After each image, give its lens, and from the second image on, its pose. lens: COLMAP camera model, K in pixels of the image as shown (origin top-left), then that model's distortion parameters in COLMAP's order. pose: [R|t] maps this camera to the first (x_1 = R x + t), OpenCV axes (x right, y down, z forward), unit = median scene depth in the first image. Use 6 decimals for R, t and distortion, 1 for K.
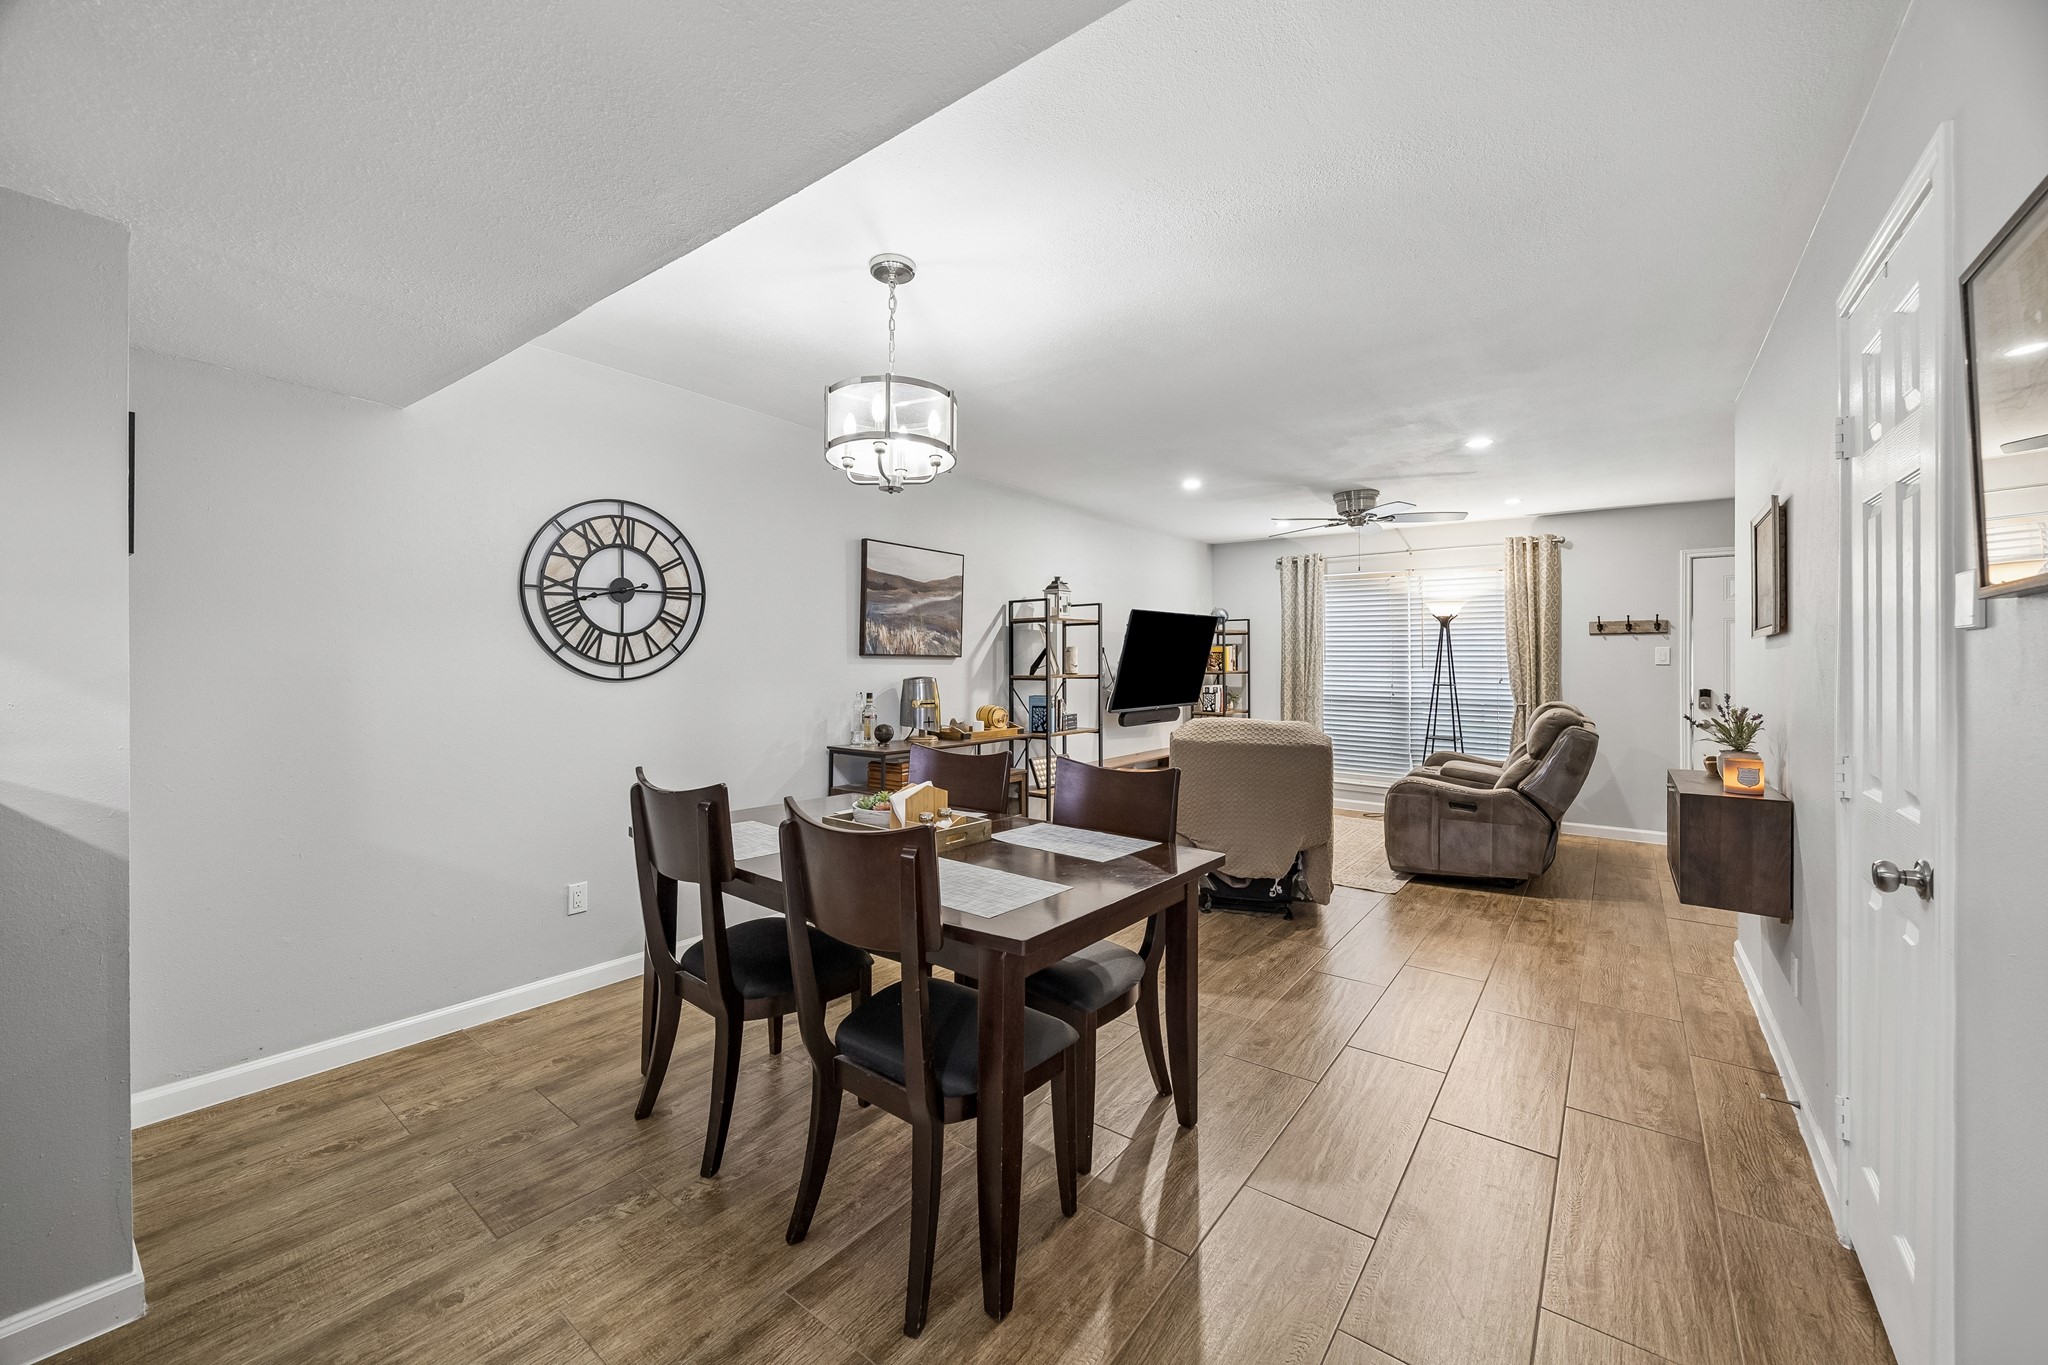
lens RADIAL K [[772.9, 0, 1010.2], [0, 772.9, 666.3], [0, 0, 1]] dist [-0.002907, 0.000096]
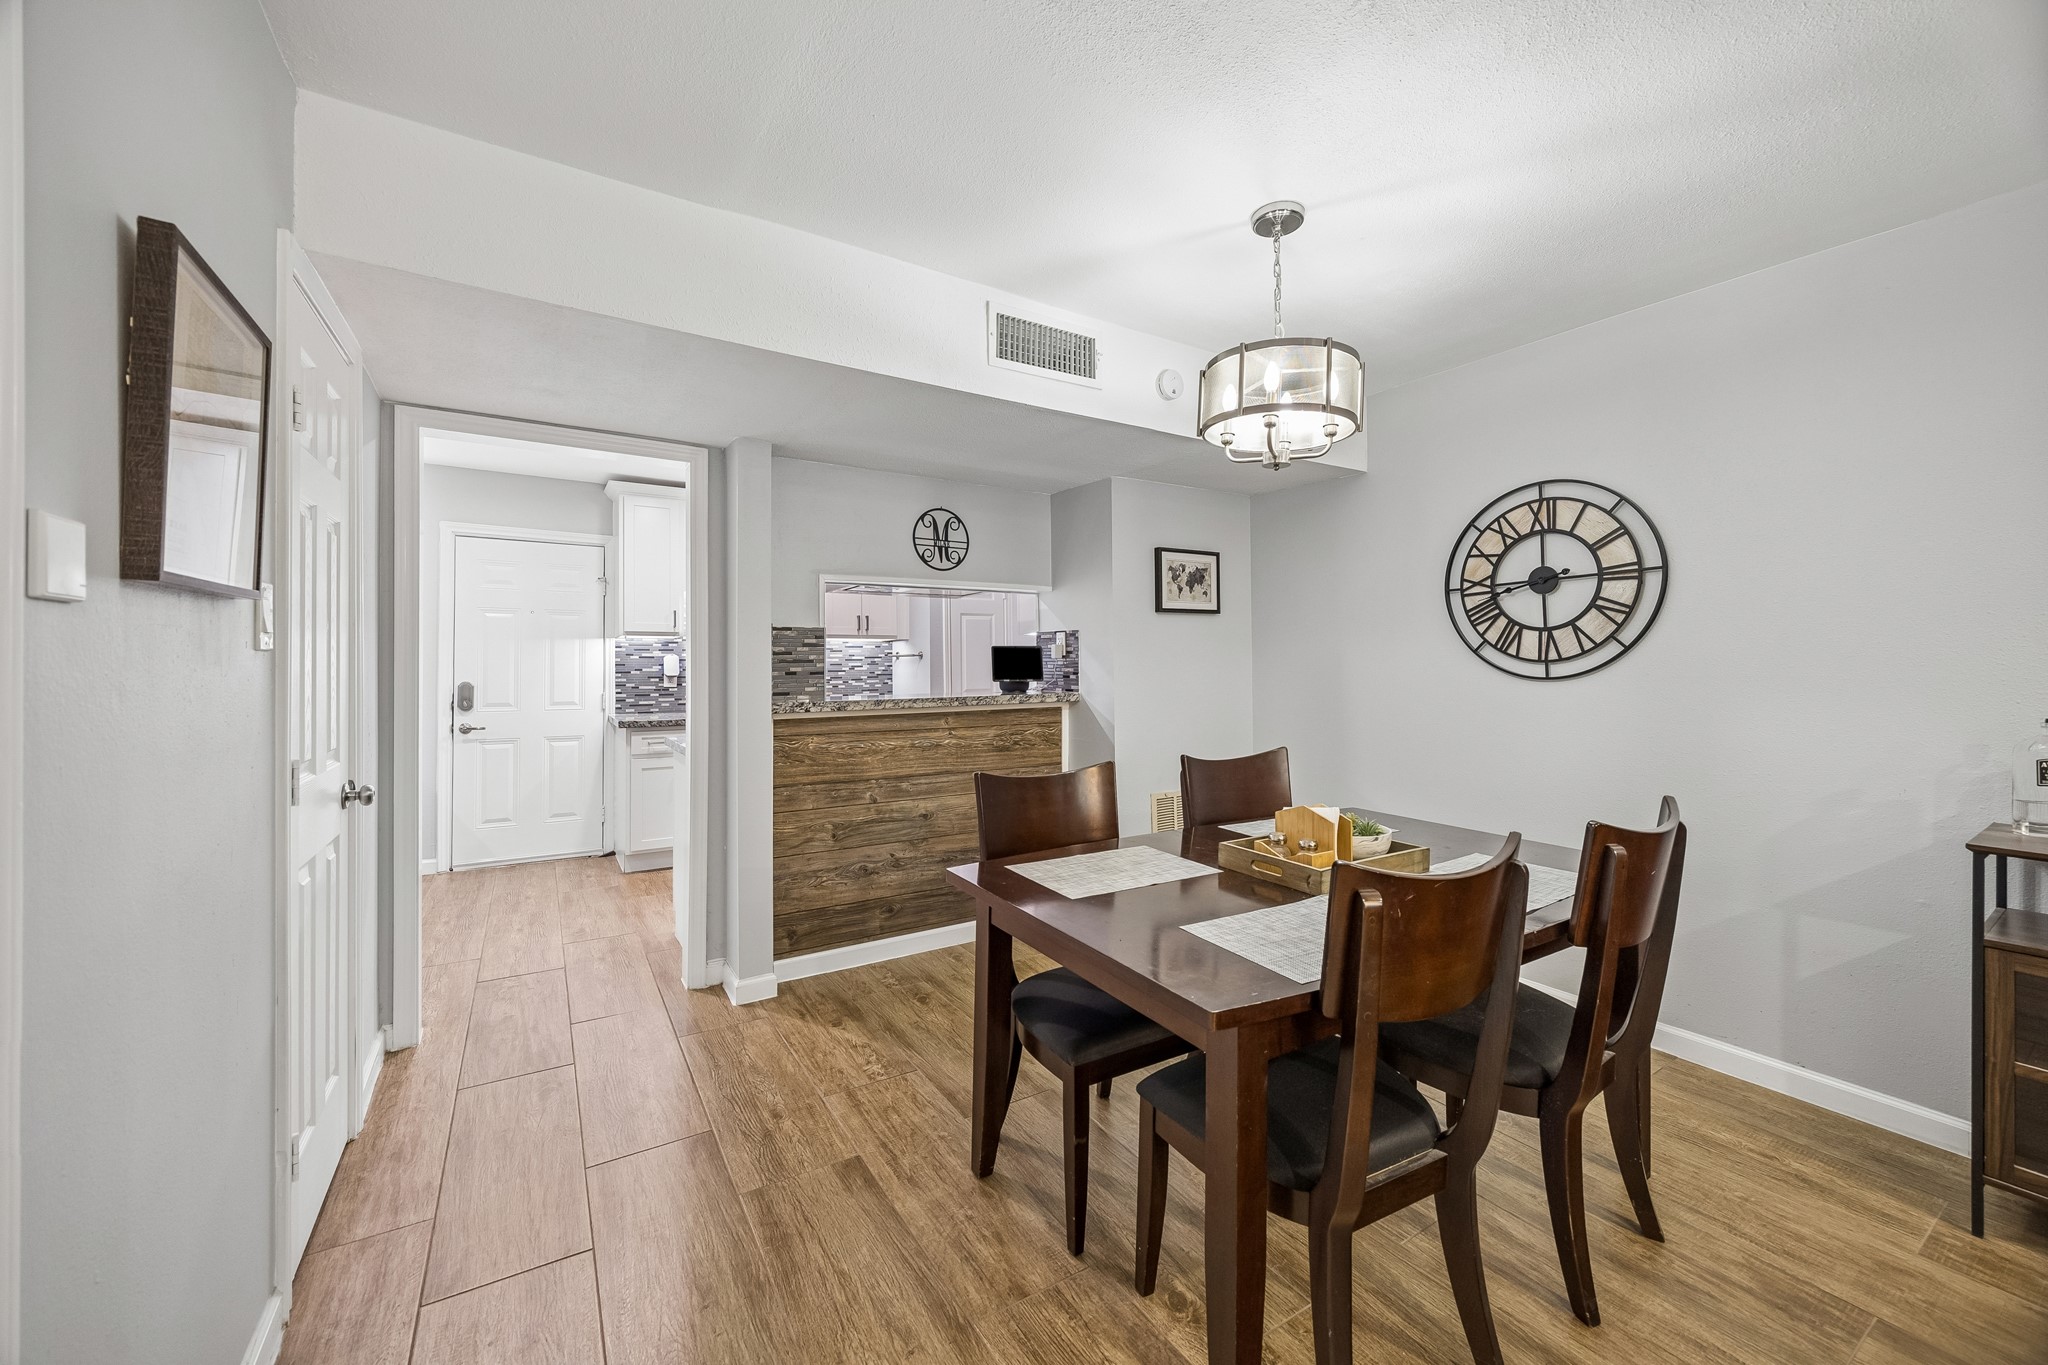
lens RADIAL K [[783.4, 0, 1002.1], [0, 783.4, 655.0], [0, 0, 1]] dist [-0.001406, 0.000041]
pose [[-0.357153, -0.014973, -0.933926, 0.559675], [-0.004041, 0.999887, -0.014484, 0.005250], [0.934037, -0.001399, -0.357173, 0.704396]]
